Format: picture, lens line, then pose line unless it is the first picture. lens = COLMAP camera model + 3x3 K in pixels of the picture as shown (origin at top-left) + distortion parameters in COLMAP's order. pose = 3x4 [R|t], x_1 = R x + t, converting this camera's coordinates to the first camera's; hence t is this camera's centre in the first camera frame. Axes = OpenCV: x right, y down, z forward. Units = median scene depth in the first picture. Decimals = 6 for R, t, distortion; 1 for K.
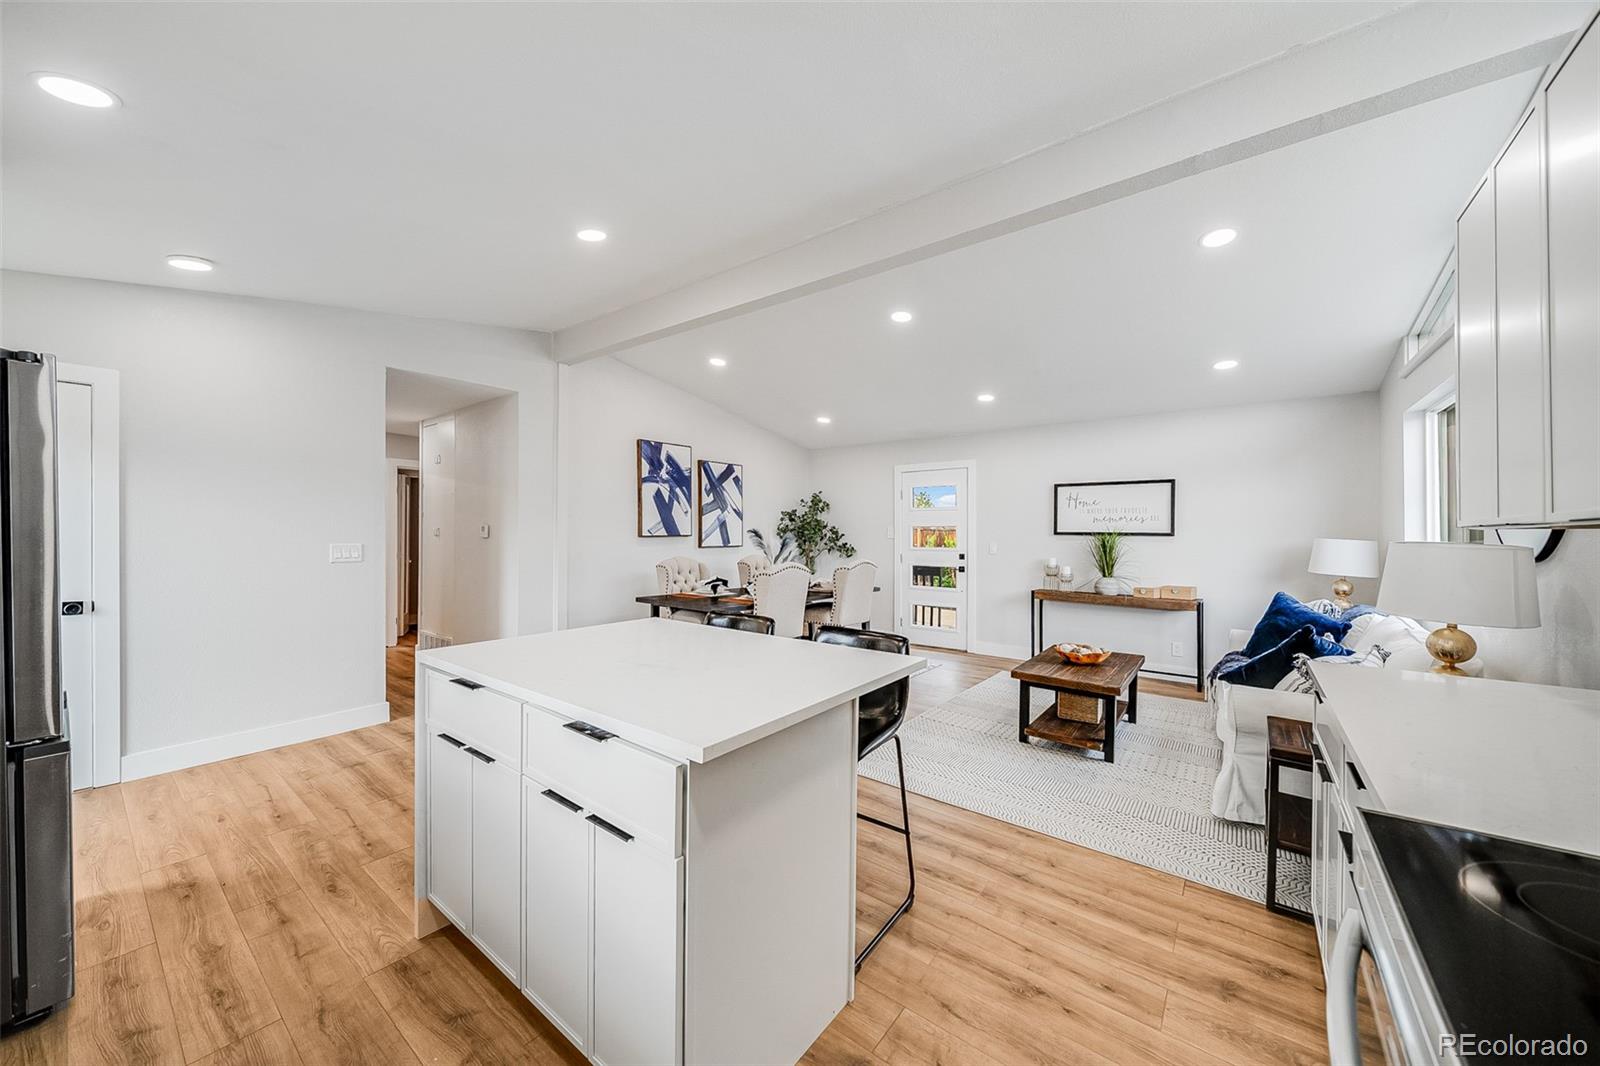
lens RADIAL K [[577.5, 0, 800.0], [0, 577.5, 533.0], [0, 0, 1]] dist [0.000689, -0.000078]
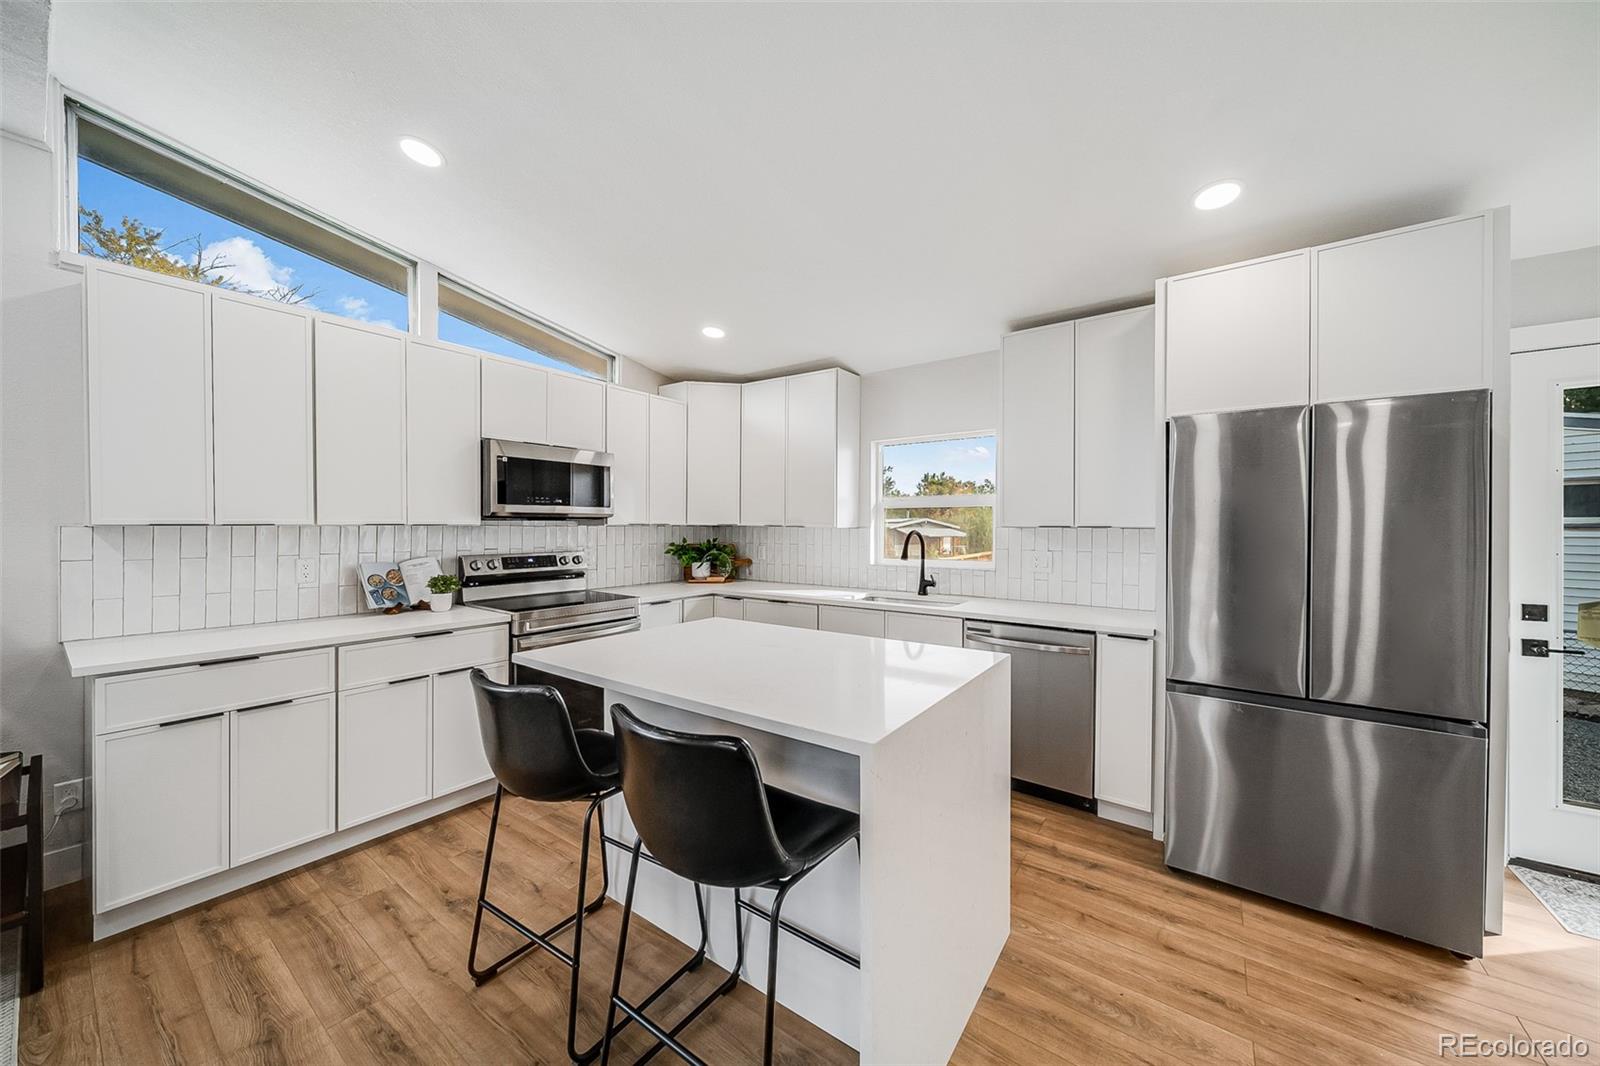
lens RADIAL K [[562.1, 0, 799.3], [0, 562.1, 530.8], [0, 0, 1]] dist [0.000555, -0.000407]
pose [[-0.999480, -0.008472, -0.031105, -0.084694], [-0.008653, 0.999946, 0.005690, -0.004996], [0.031055, 0.005956, -0.999500, 0.650805]]
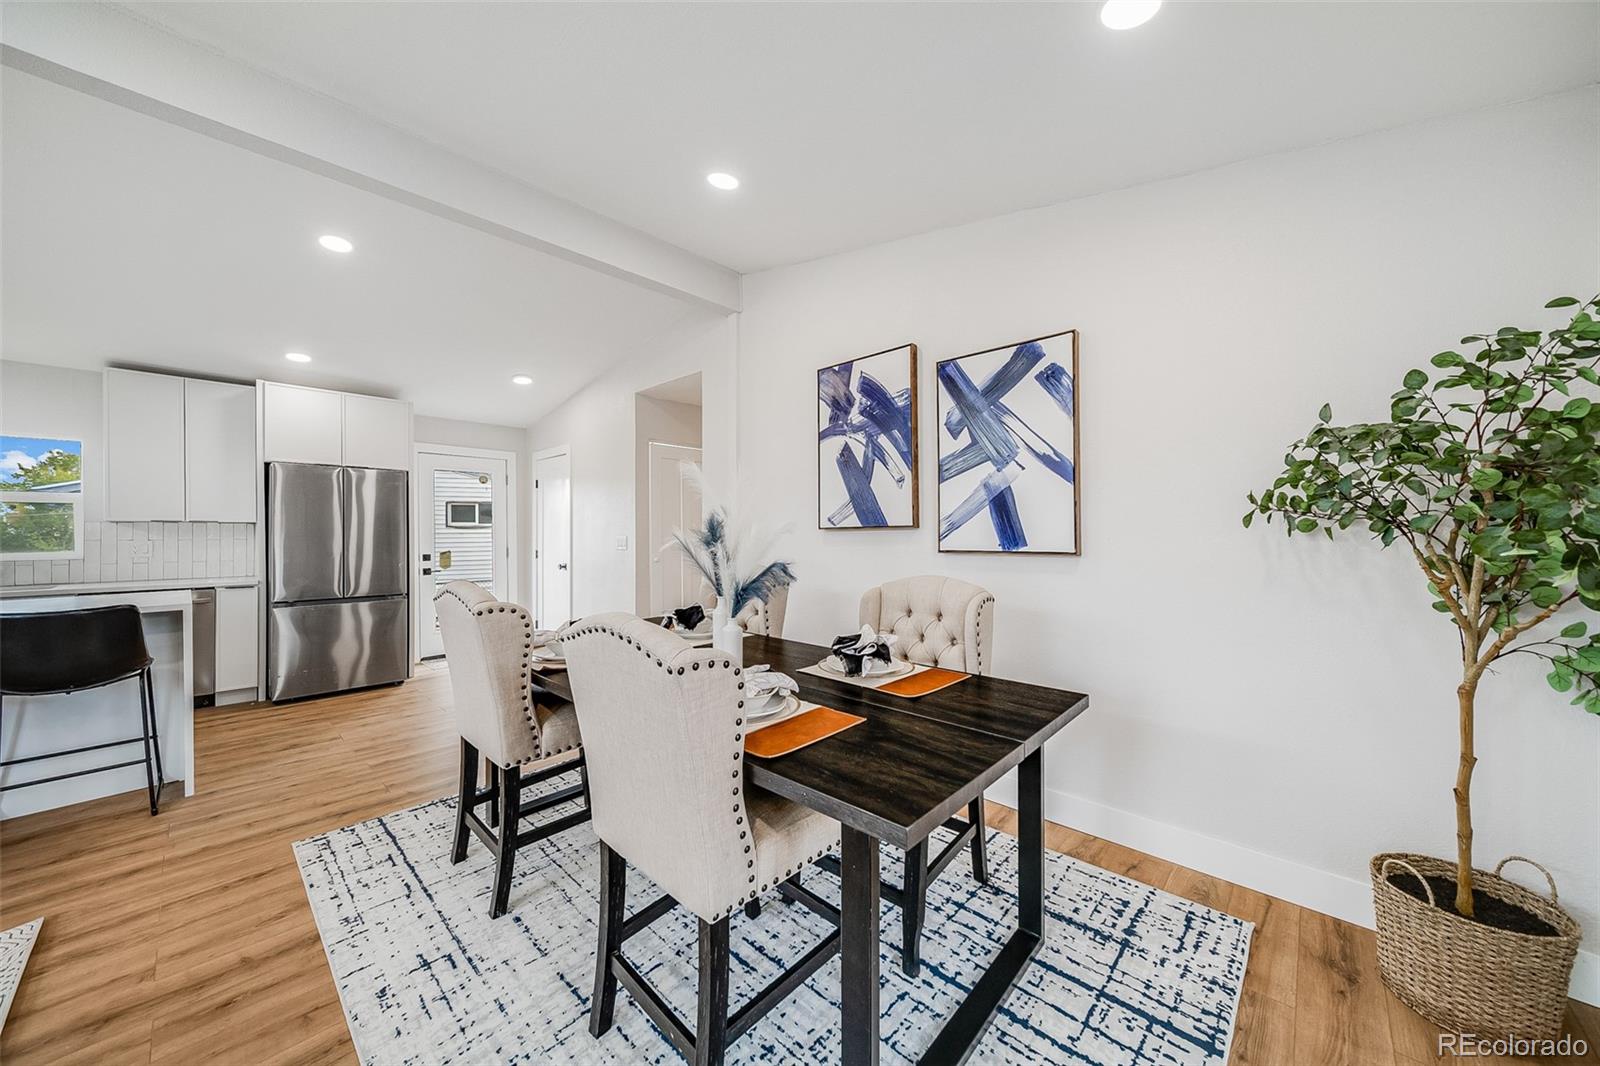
lens RADIAL K [[557.8, 0, 800.0], [0, 557.8, 533.0], [0, 0, 1]] dist [-0.000144, 0.000042]
pose [[-0.083352, -0.004366, -0.996511, 0.305344], [0.002677, 0.999986, -0.004605, 0.012469], [0.996517, -0.003052, -0.083339, 1.007459]]
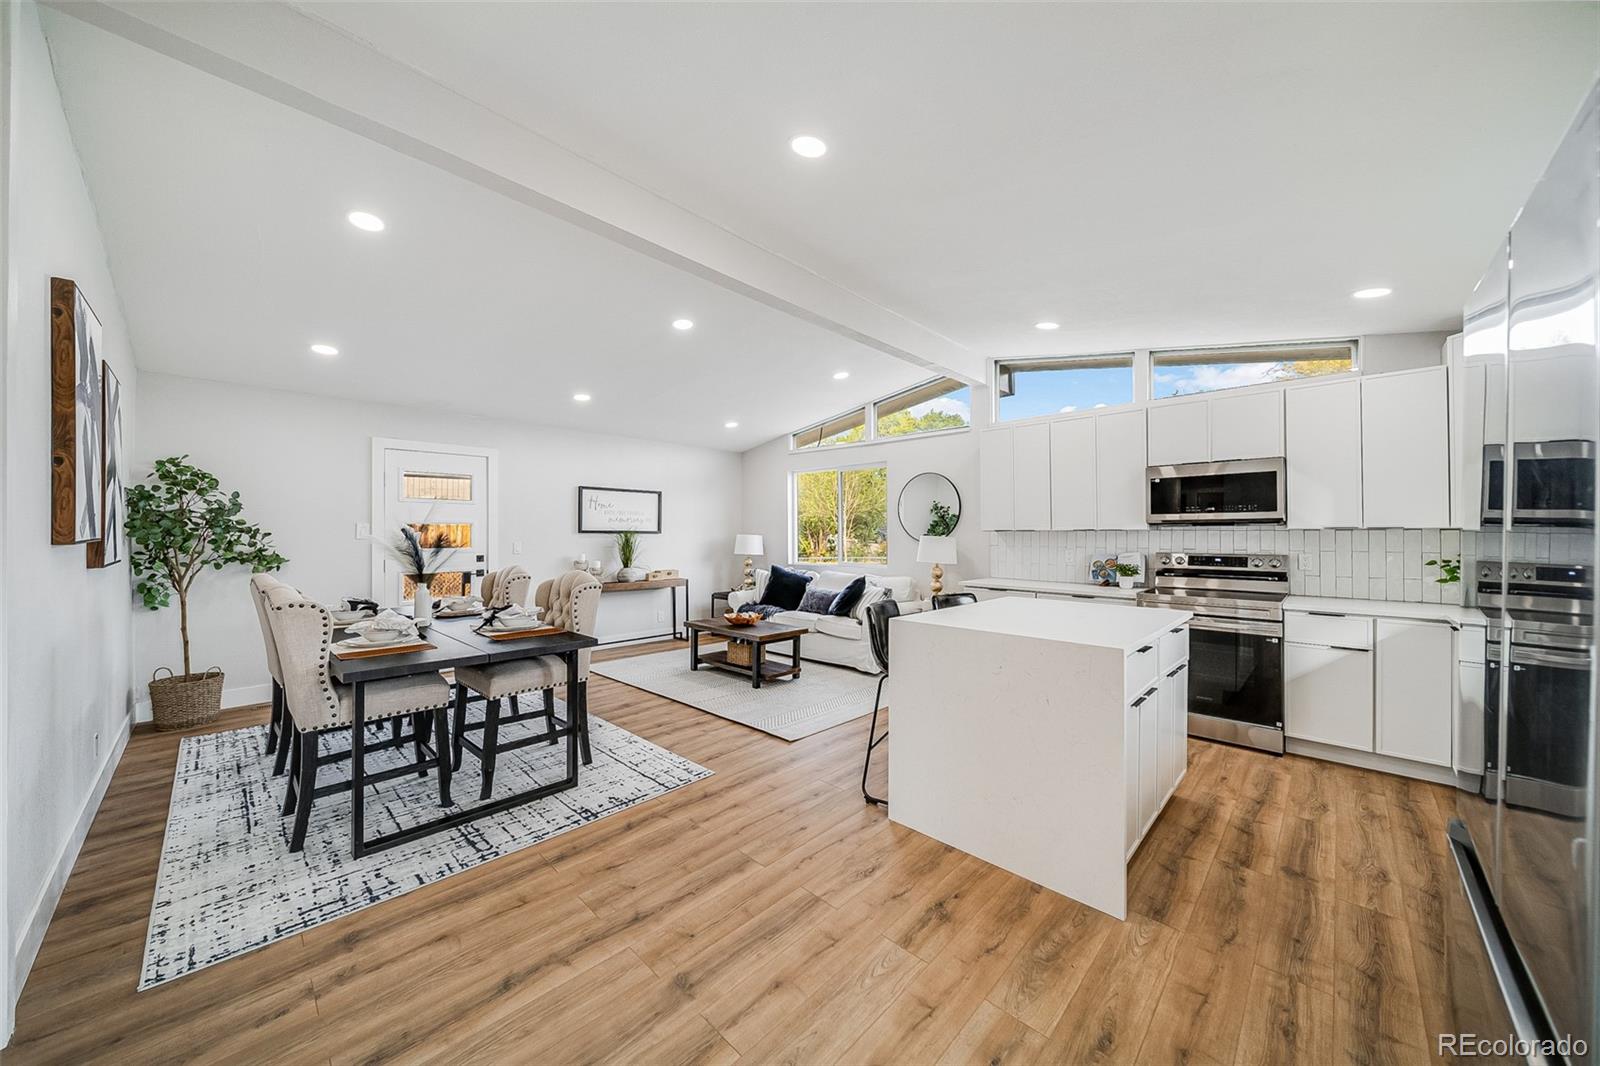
lens RADIAL K [[562.1, 0, 799.3], [0, 562.1, 530.8], [0, 0, 1]] dist [0.000555, -0.000407]
pose [[0.104275, -0.001411, 0.994547, -0.573544], [-0.002450, 0.999996, 0.001675, -0.003808], [-0.994545, -0.002612, 0.104272, 0.487774]]
